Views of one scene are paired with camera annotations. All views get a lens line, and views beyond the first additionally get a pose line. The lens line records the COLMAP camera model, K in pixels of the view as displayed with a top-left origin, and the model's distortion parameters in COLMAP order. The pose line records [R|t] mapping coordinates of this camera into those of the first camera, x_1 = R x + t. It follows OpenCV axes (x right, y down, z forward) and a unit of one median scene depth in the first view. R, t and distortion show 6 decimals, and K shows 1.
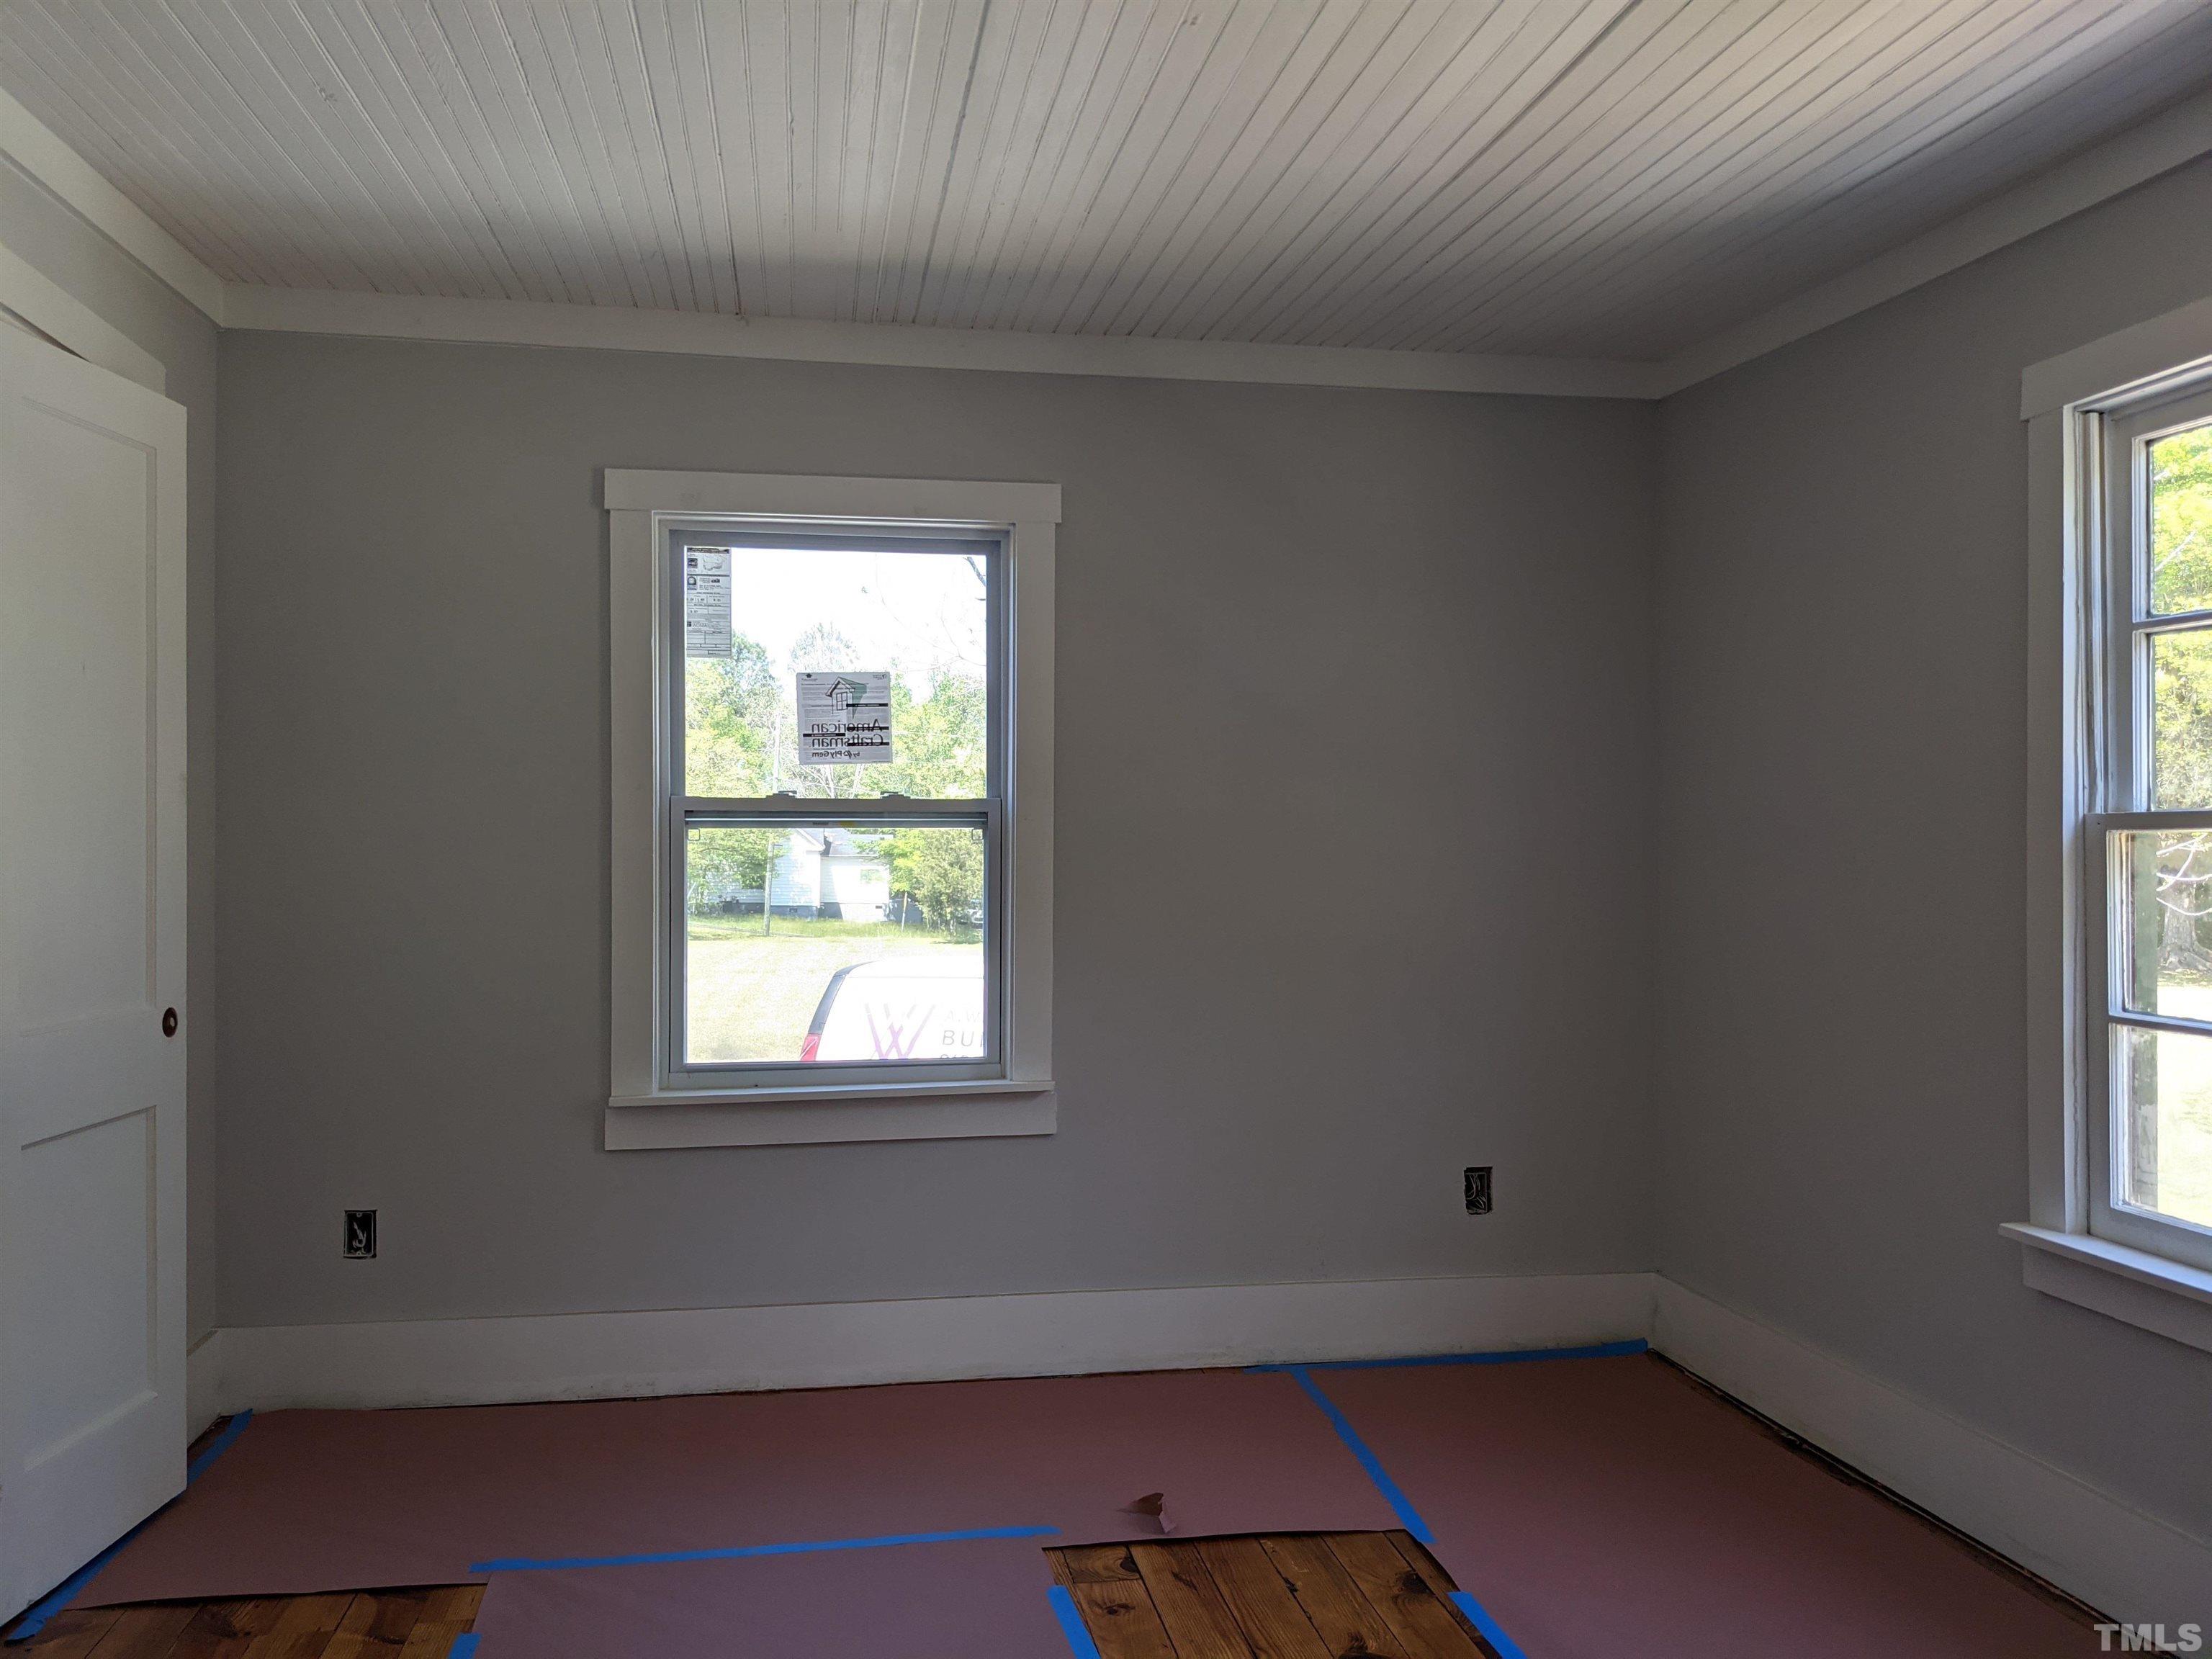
lens RADIAL K [[1736.9, 0, 1114.2], [0, 1736.9, 827.1], [0, 0, 1]] dist [0.027866, -0.039370]
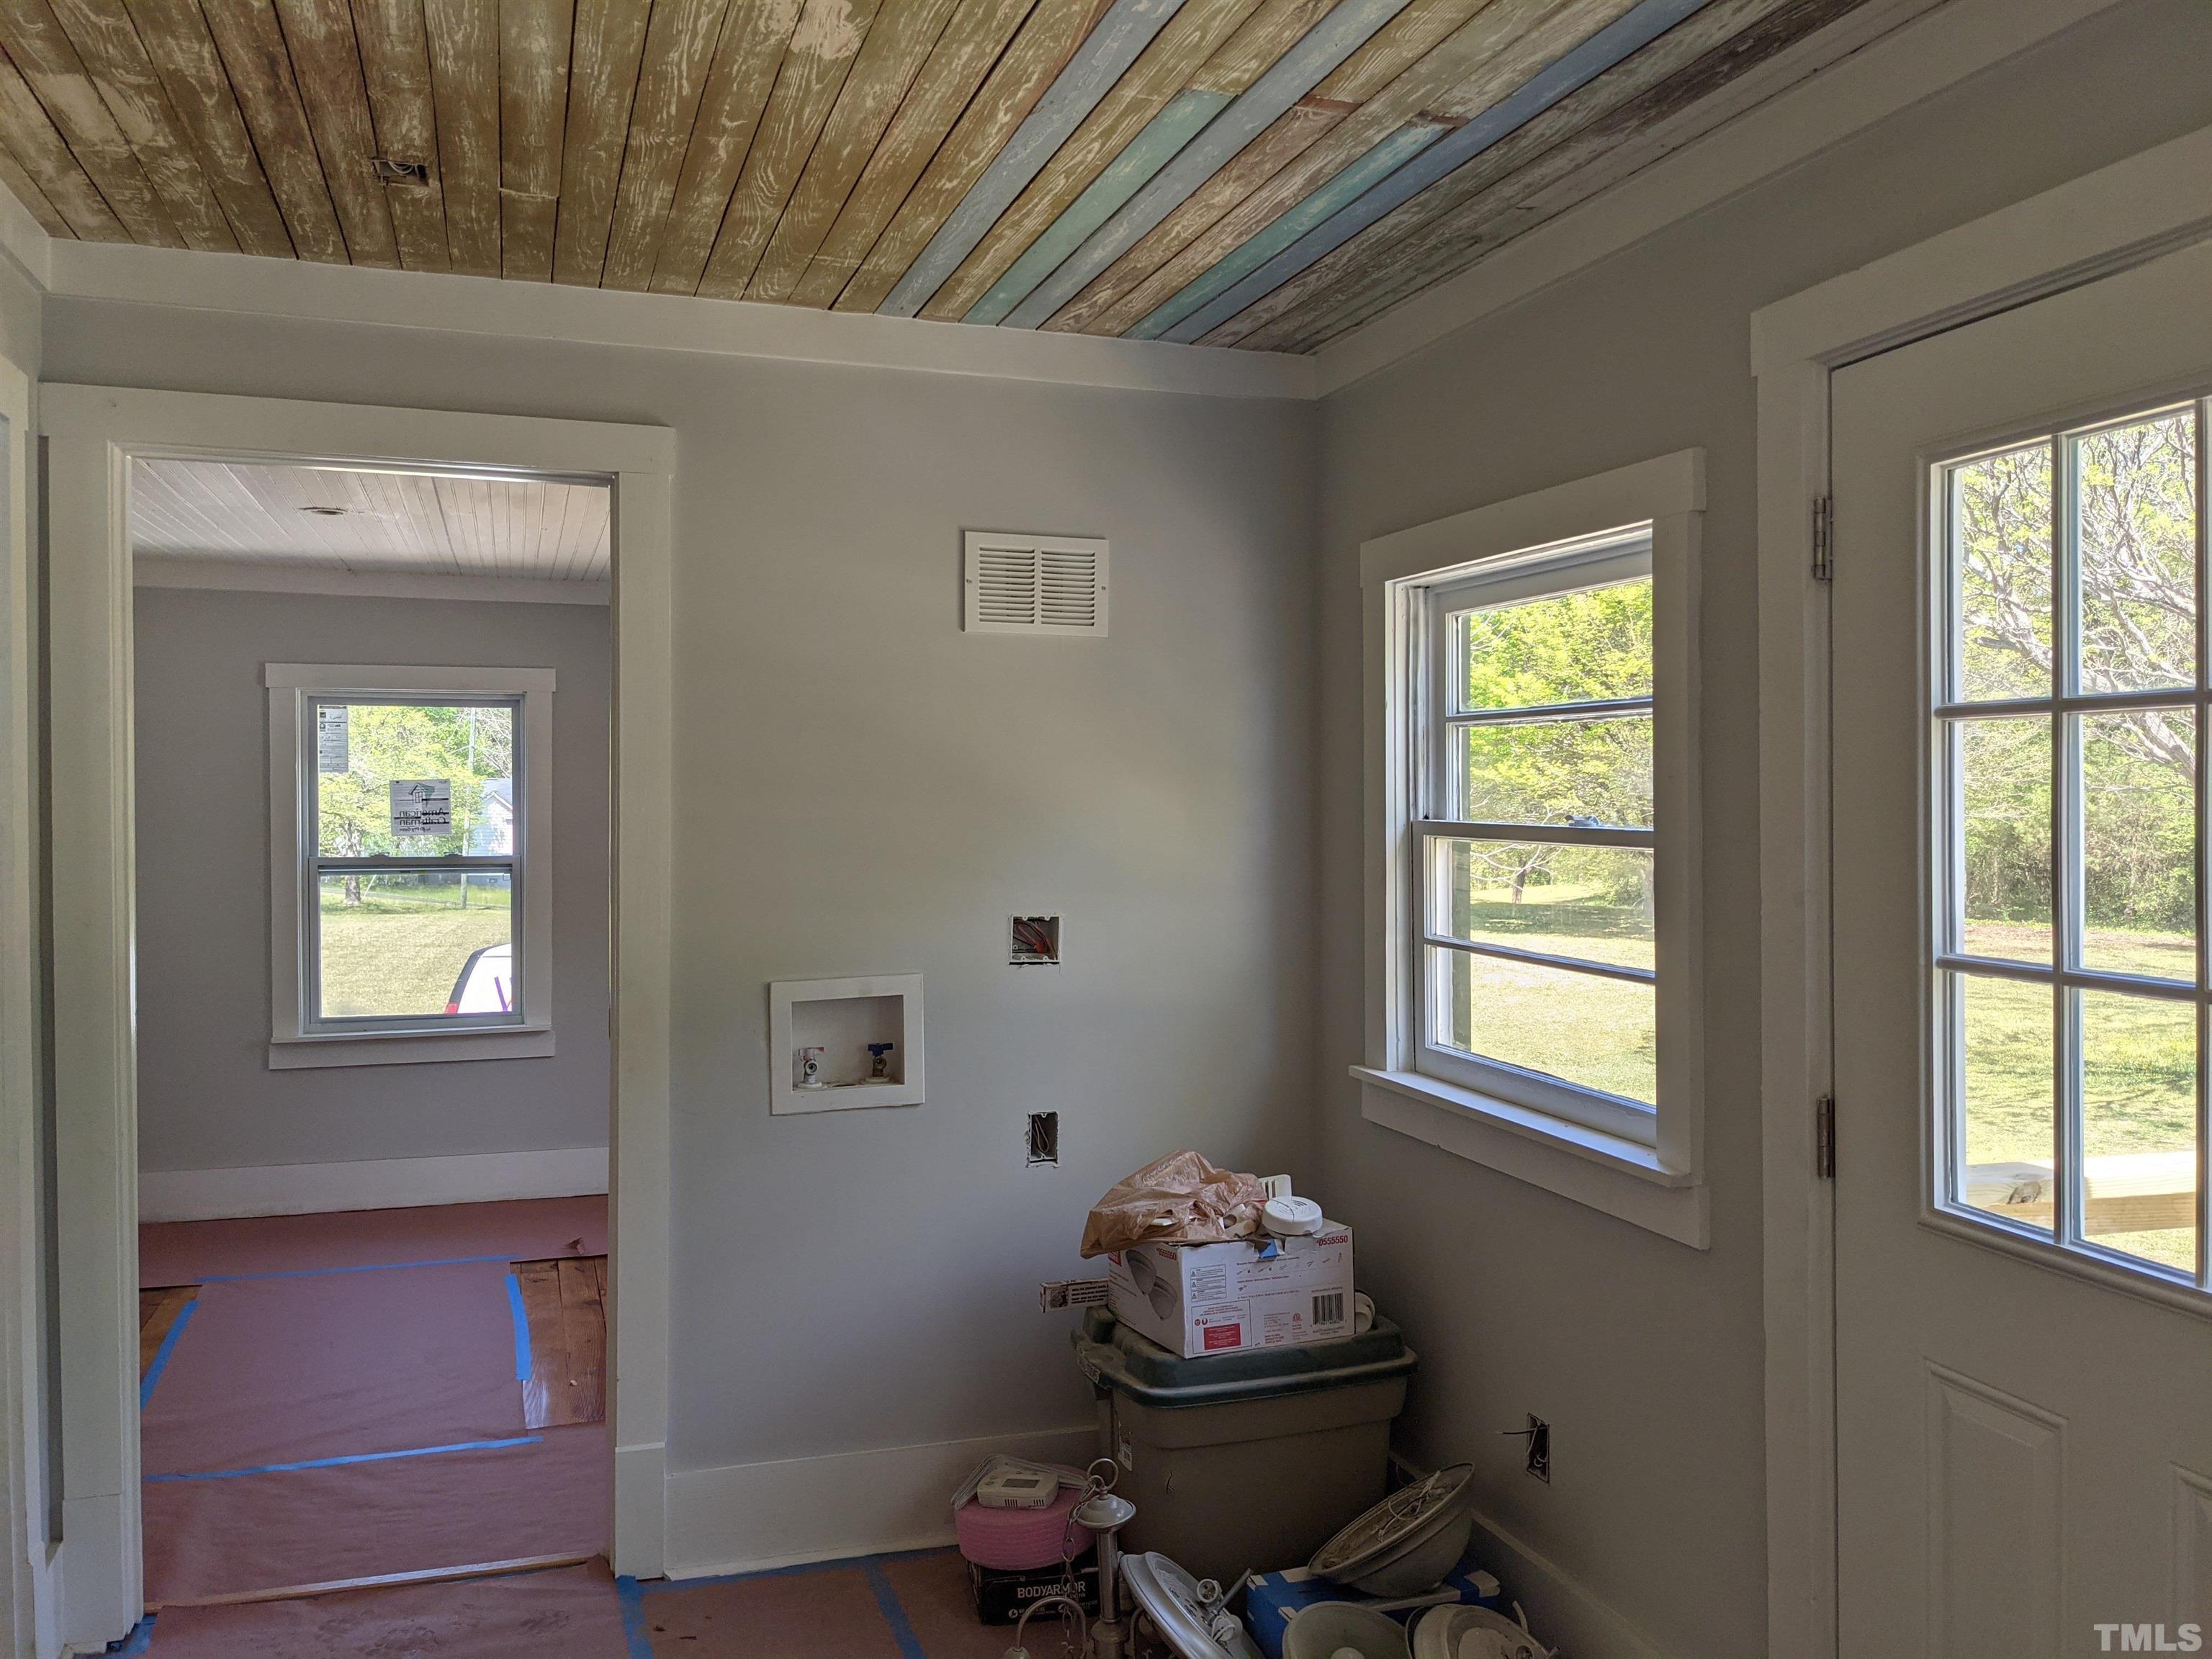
lens RADIAL K [[1736.9, 0, 1092.4], [0, 1736.9, 816.4], [0, 0, 1]] dist [0.027866, -0.039370]
pose [[0.989345, -0.002758, 0.145562, 0.237886], [0.000616, 0.999891, 0.014761, -0.079100], [-0.145587, -0.014514, 0.989239, -0.740317]]
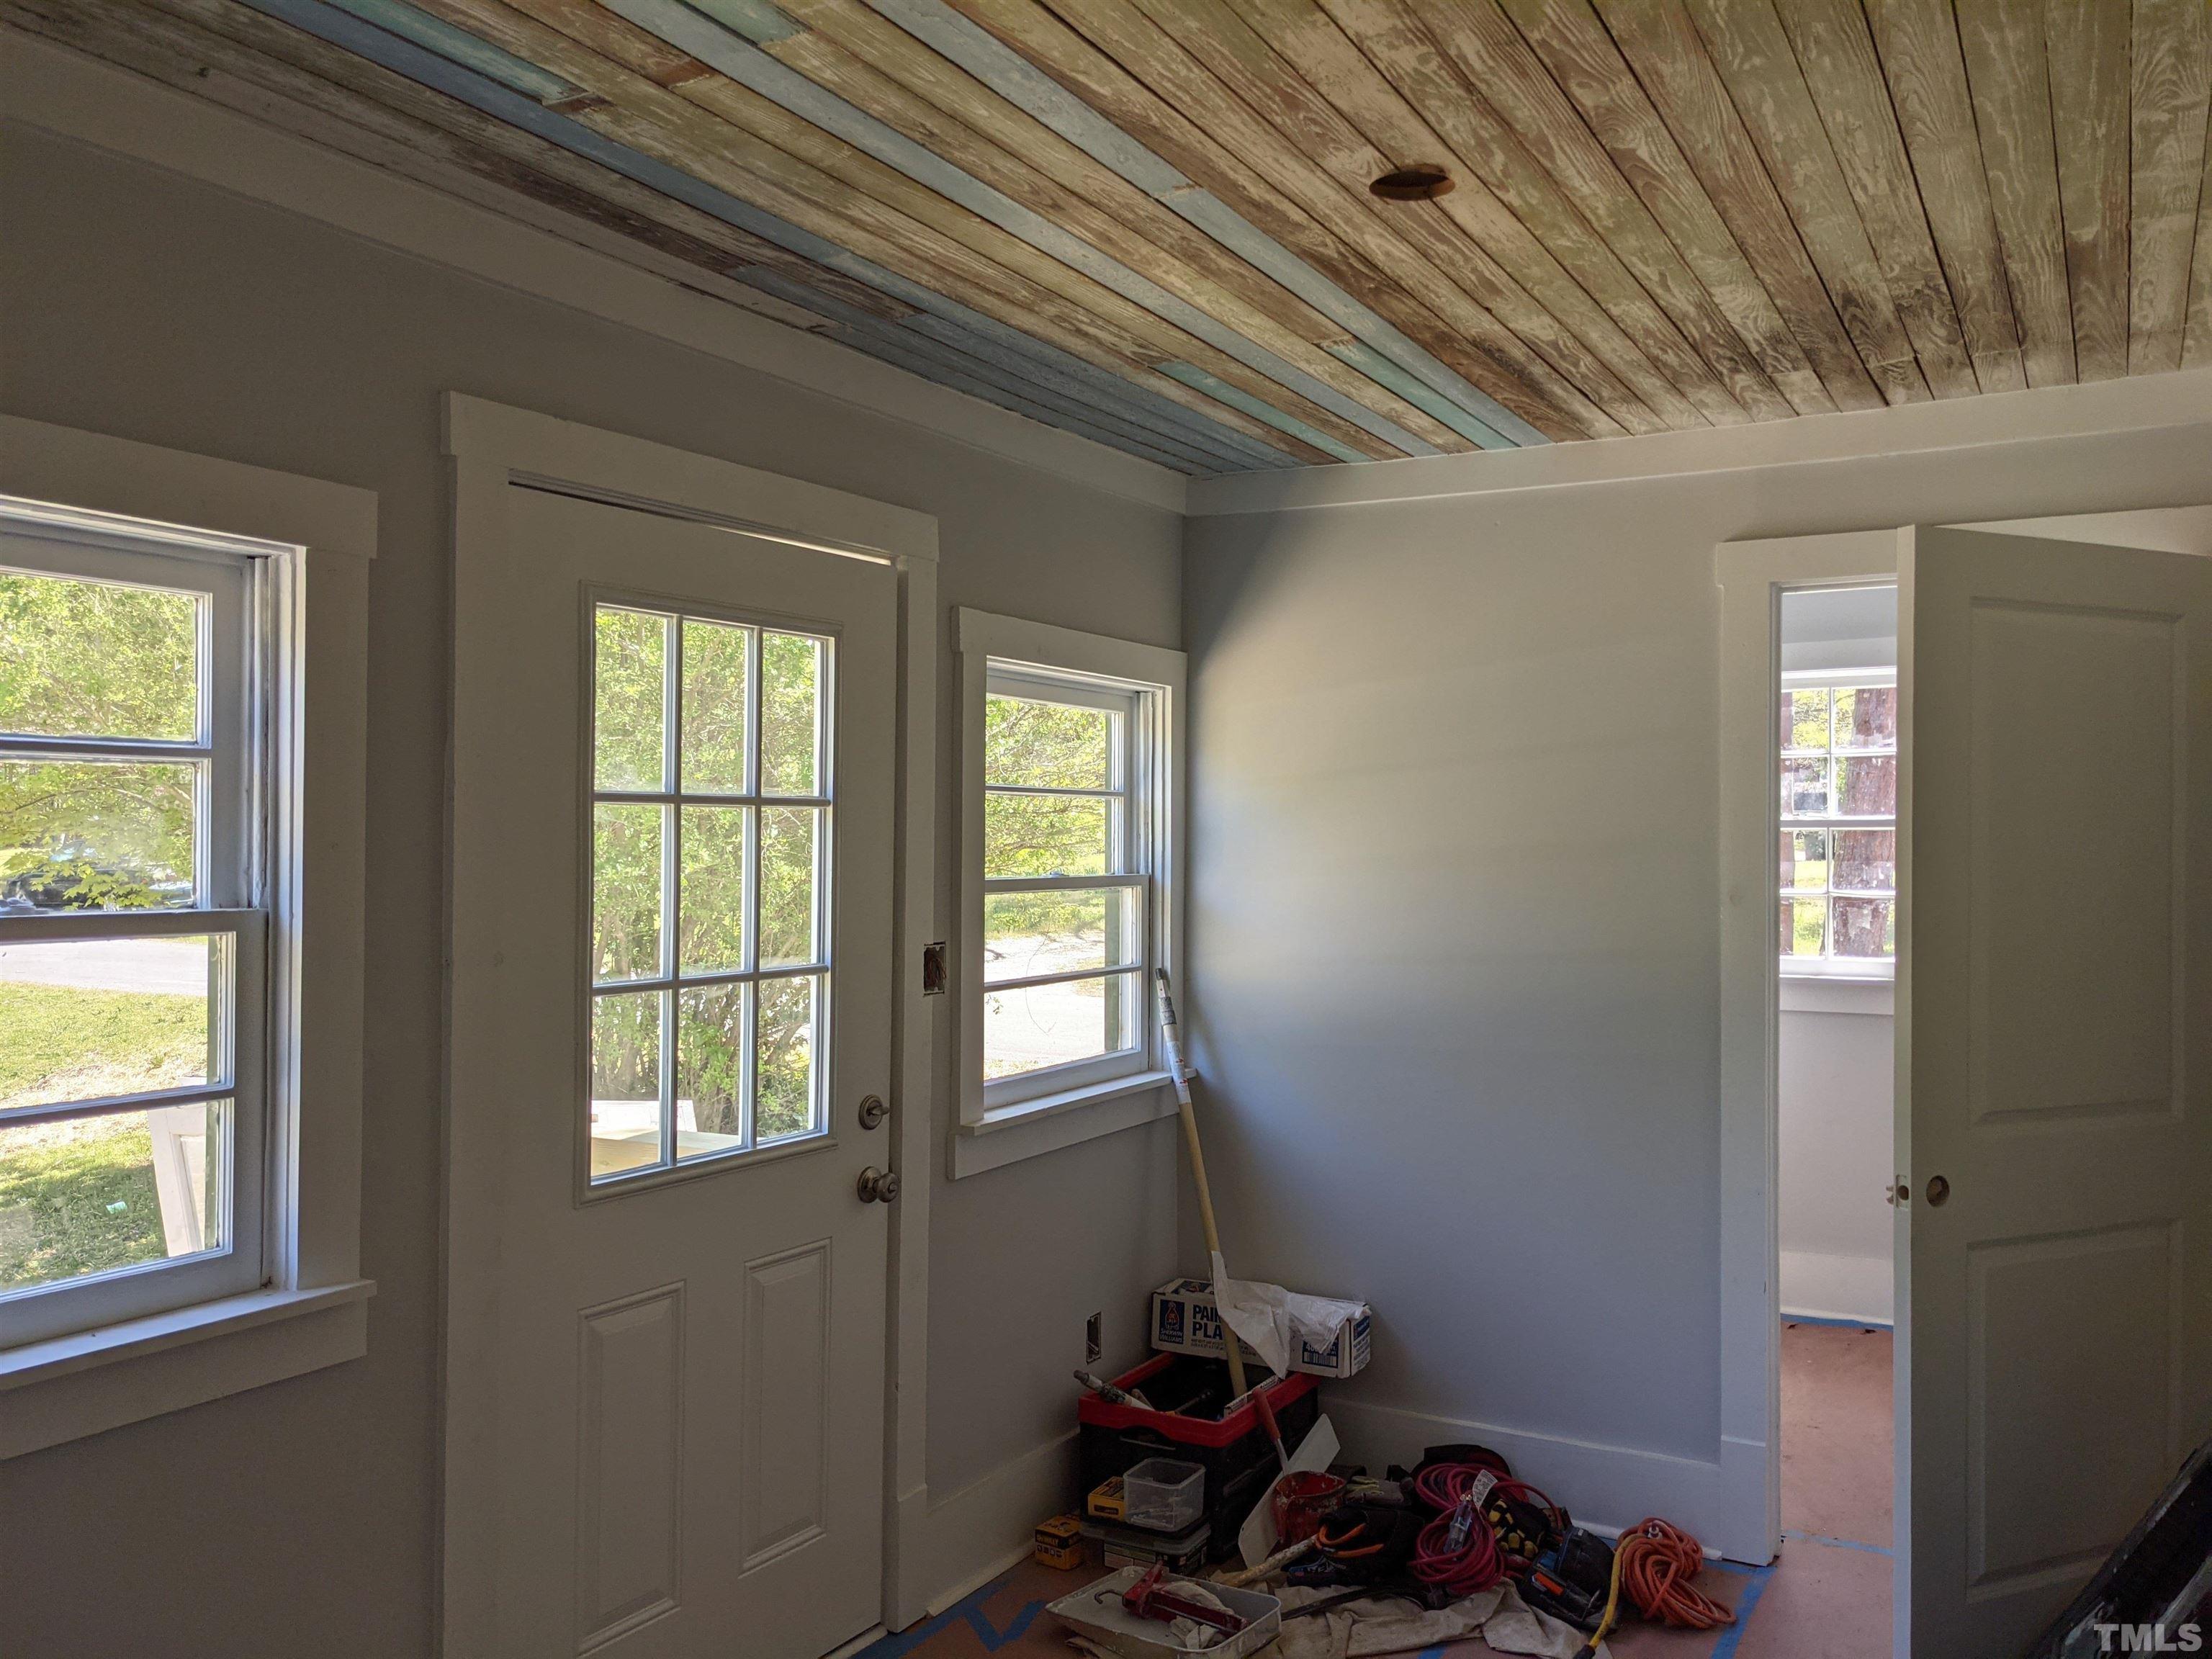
lens RADIAL K [[1736.9, 0, 1103.9], [0, 1736.9, 836.4], [0, 0, 1]] dist [0.027866, -0.039370]
pose [[-0.759015, 0.004064, 0.651060, -0.650685], [-0.001348, 0.999969, -0.007813, -0.088574], [-0.651071, -0.006807, -0.758986, 2.232745]]
